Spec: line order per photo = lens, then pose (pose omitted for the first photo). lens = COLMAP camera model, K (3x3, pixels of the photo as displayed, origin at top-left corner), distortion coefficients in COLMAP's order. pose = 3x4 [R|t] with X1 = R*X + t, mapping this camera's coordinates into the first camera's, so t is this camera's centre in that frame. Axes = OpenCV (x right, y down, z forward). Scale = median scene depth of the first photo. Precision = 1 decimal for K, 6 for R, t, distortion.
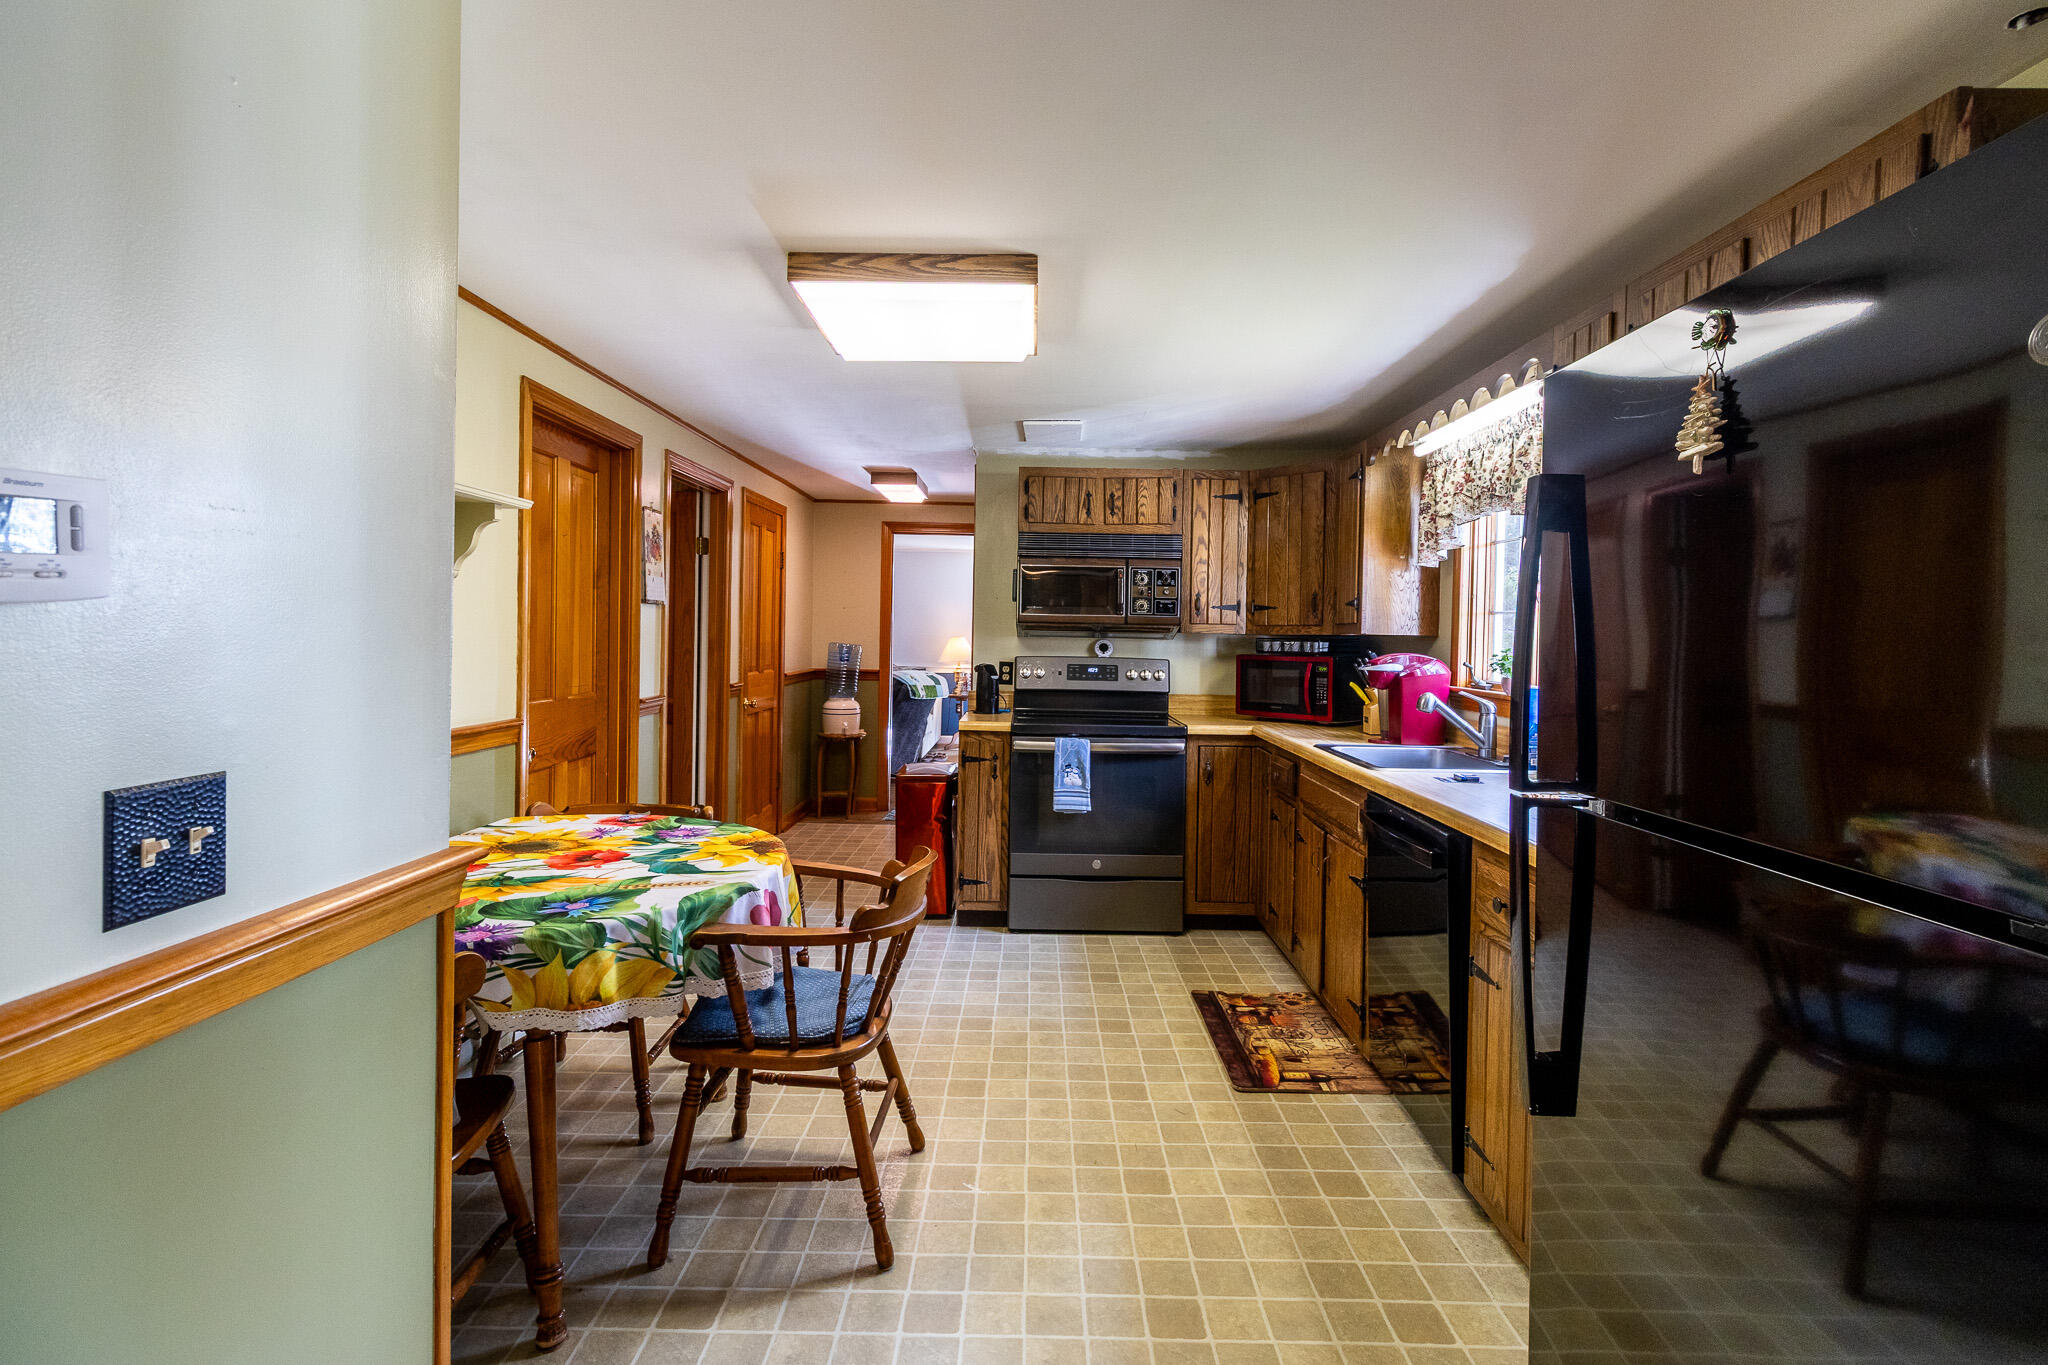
lens RADIAL K [[973.1, 0, 1023.6], [0, 973.1, 636.3], [0, 0, 1]] dist [0.001134, -0.000113]
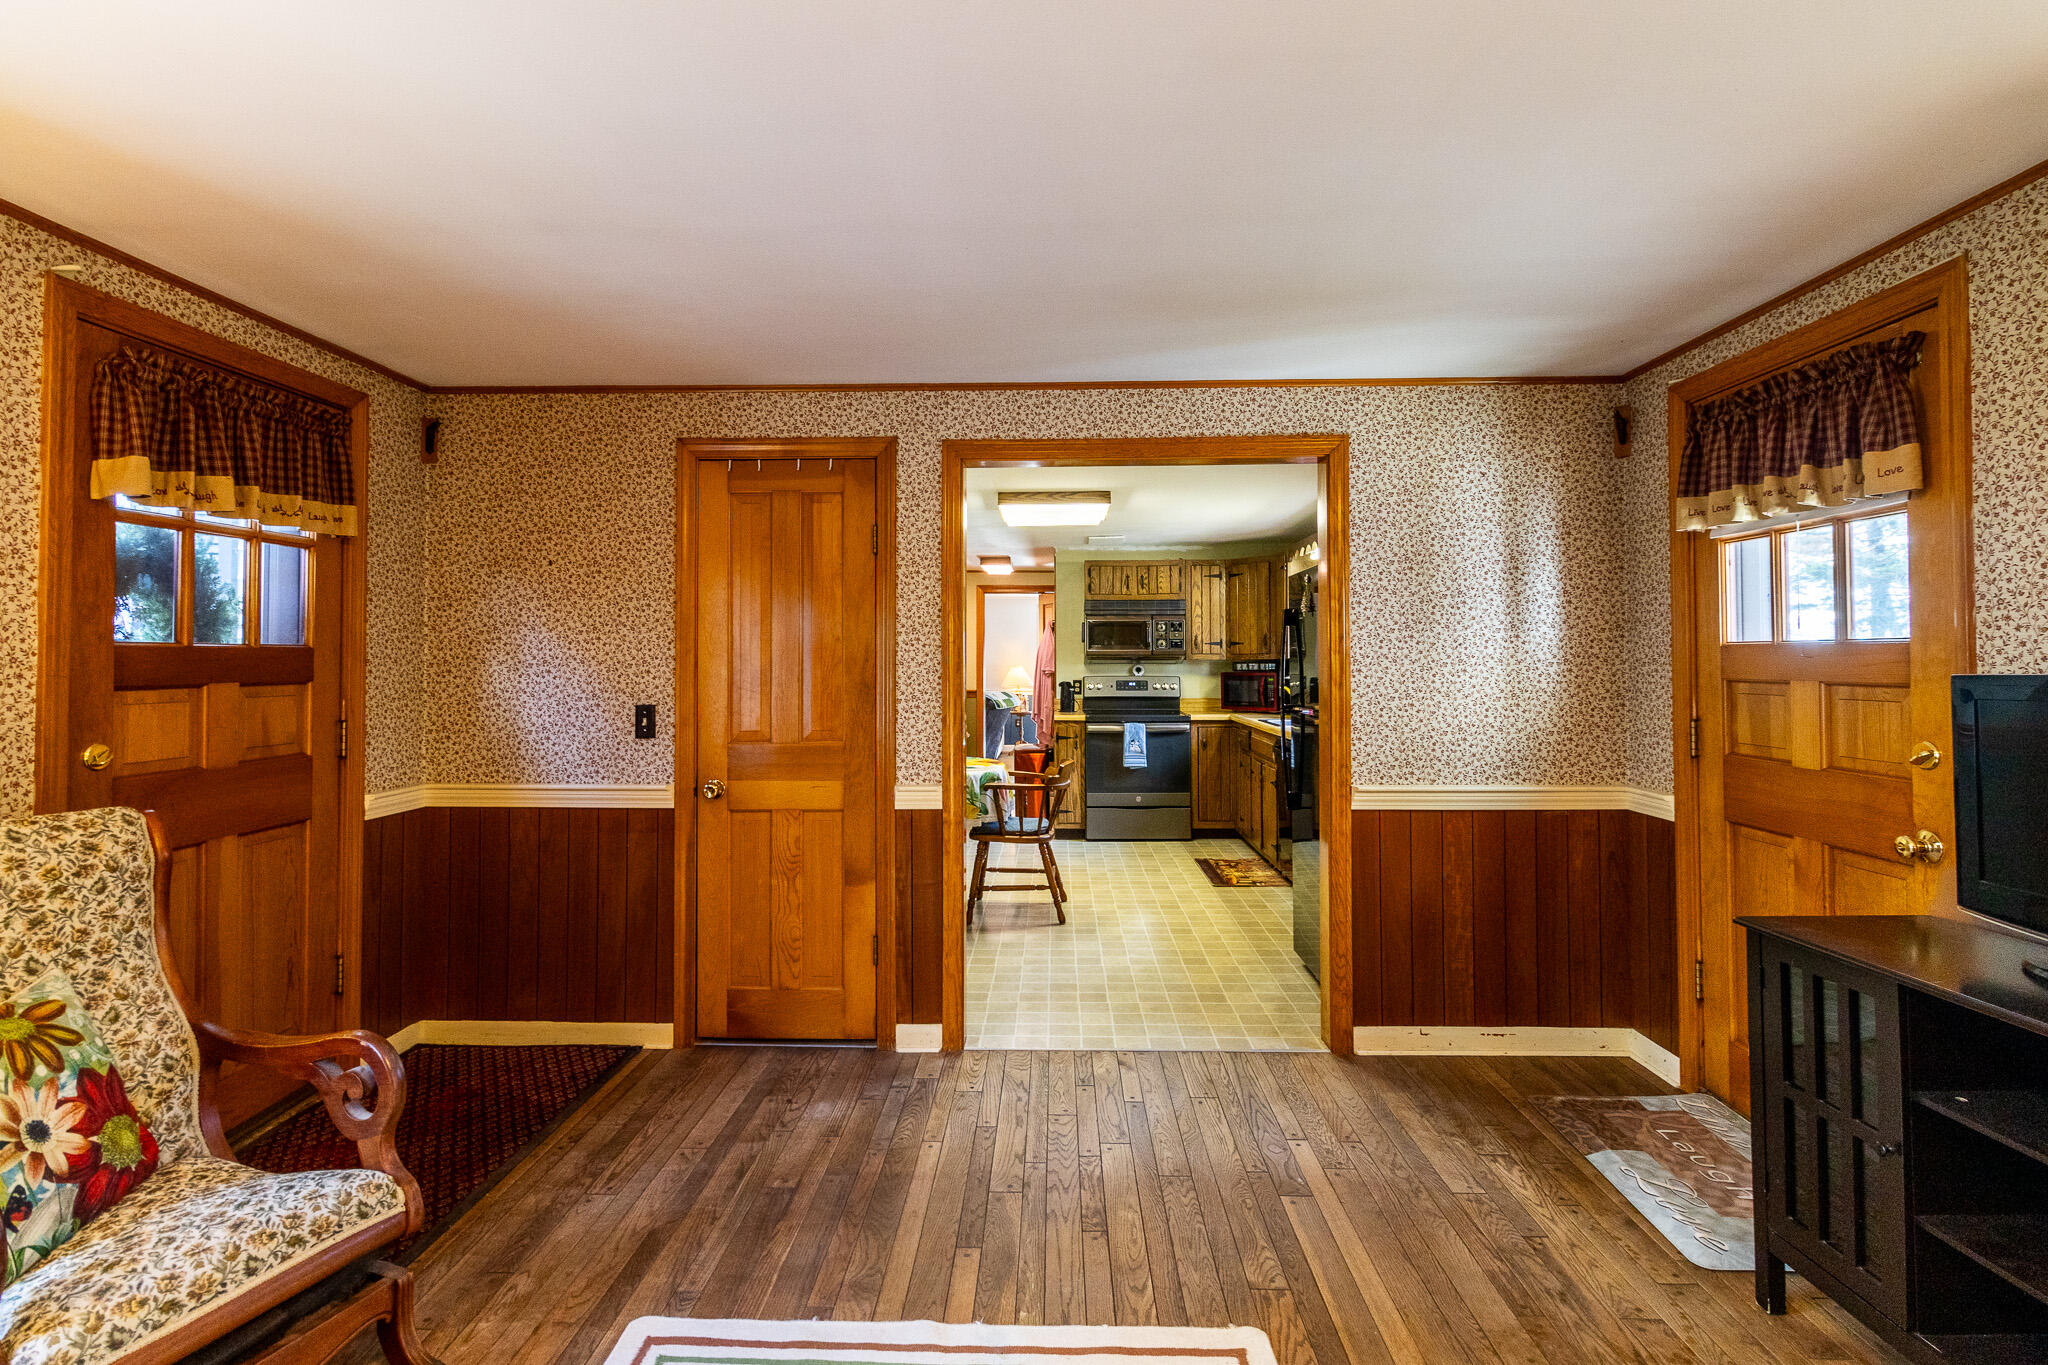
lens RADIAL K [[973.1, 0, 1030.8], [0, 973.1, 643.8], [0, 0, 1]] dist [0.001134, -0.000113]
pose [[0.999689, -0.021054, -0.013372, -0.077544], [0.020744, 0.999522, -0.022912, 0.001785], [0.013848, 0.022628, 0.999648, -0.643764]]
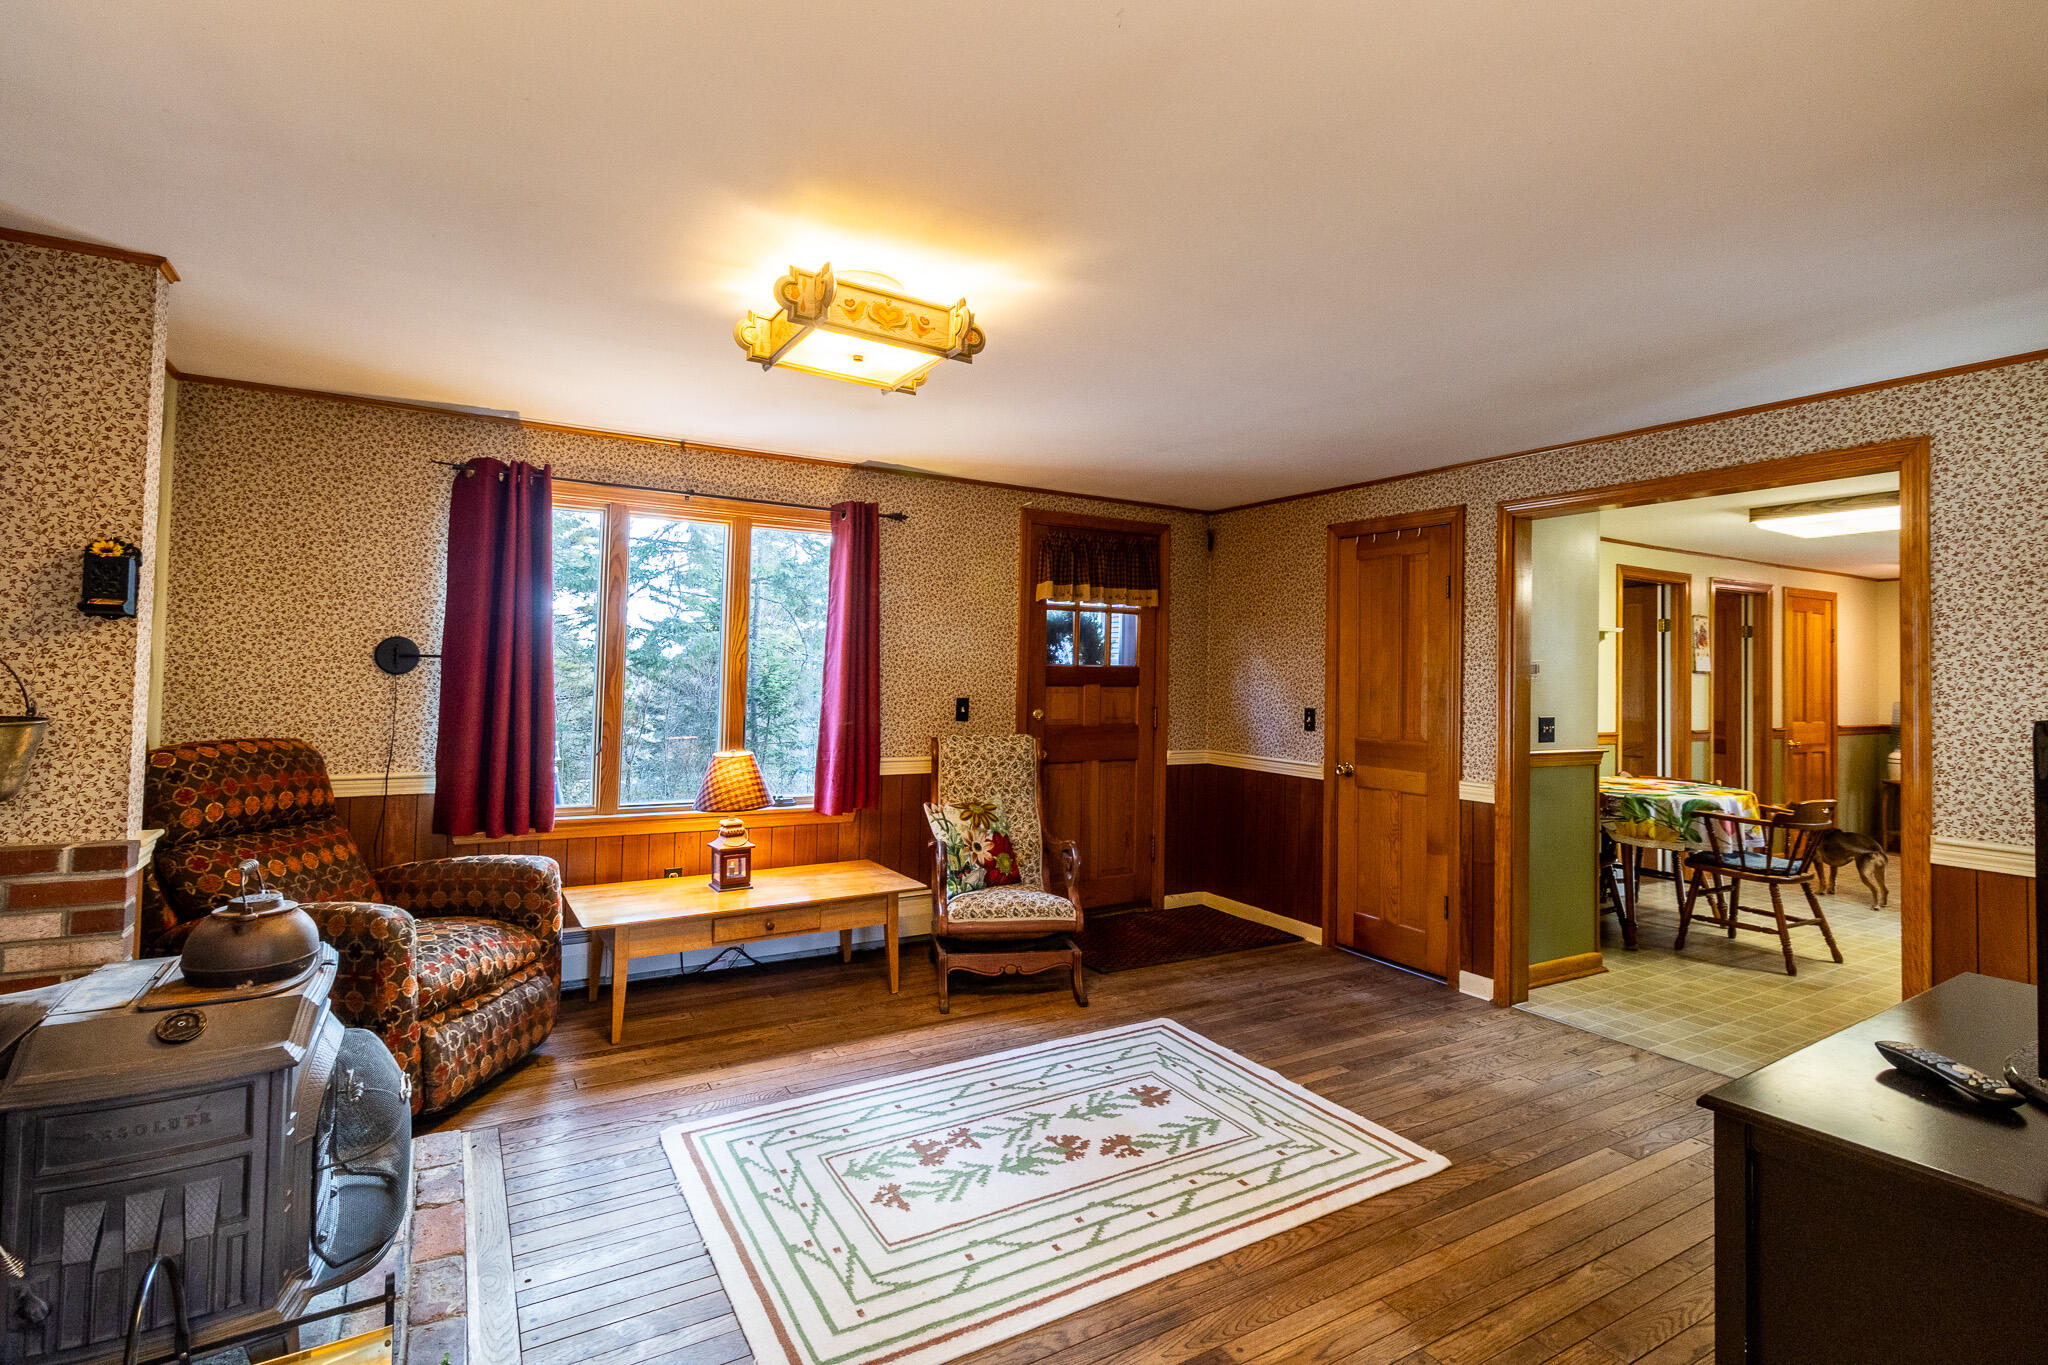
lens RADIAL K [[973.1, 0, 1021.2], [0, 973.1, 641.5], [0, 0, 1]] dist [0.001134, -0.000113]
pose [[0.519175, -0.034404, -0.853975, 0.386467], [-0.014000, 0.998713, -0.048747, 0.008465], [0.854553, 0.037264, 0.518025, -0.753095]]
